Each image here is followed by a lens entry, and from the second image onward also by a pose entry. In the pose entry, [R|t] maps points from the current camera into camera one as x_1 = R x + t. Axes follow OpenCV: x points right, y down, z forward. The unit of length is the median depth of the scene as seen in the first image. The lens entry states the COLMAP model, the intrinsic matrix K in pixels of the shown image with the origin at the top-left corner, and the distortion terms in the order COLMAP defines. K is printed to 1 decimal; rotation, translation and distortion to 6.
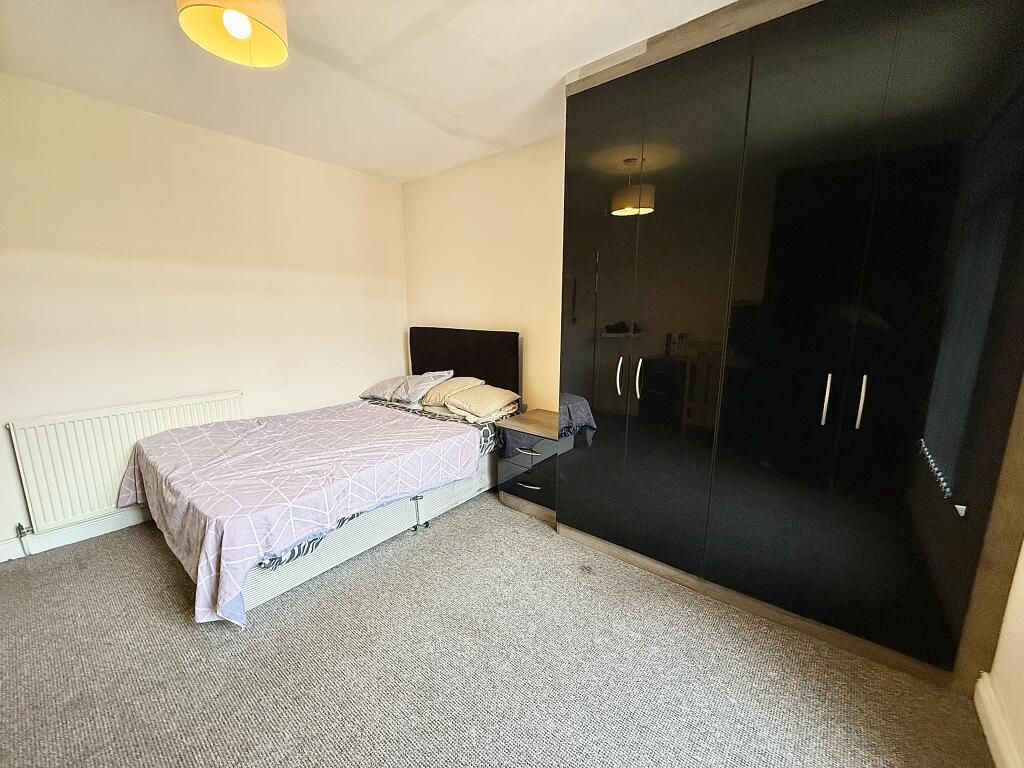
lens RADIAL K [[408.1, 0, 510.6], [0, 408.1, 384.9], [0, 0, 1]] dist [0.000014, -0.000043]
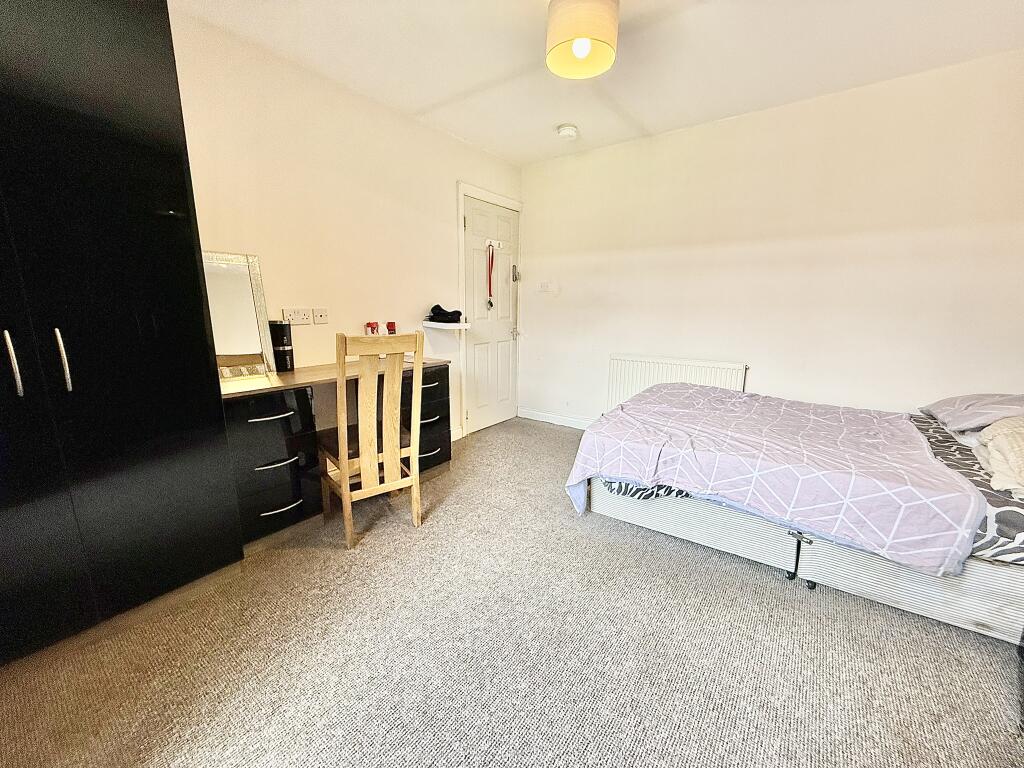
lens RADIAL K [[408.1, 0, 510.6], [0, 408.1, 384.9], [0, 0, 1]] dist [0.000014, -0.000043]
pose [[0.042157, 0.189532, -0.980969, 0.429153], [-0.182088, 0.966856, 0.178980, -0.013507], [0.982378, 0.171077, 0.075272, 0.450960]]
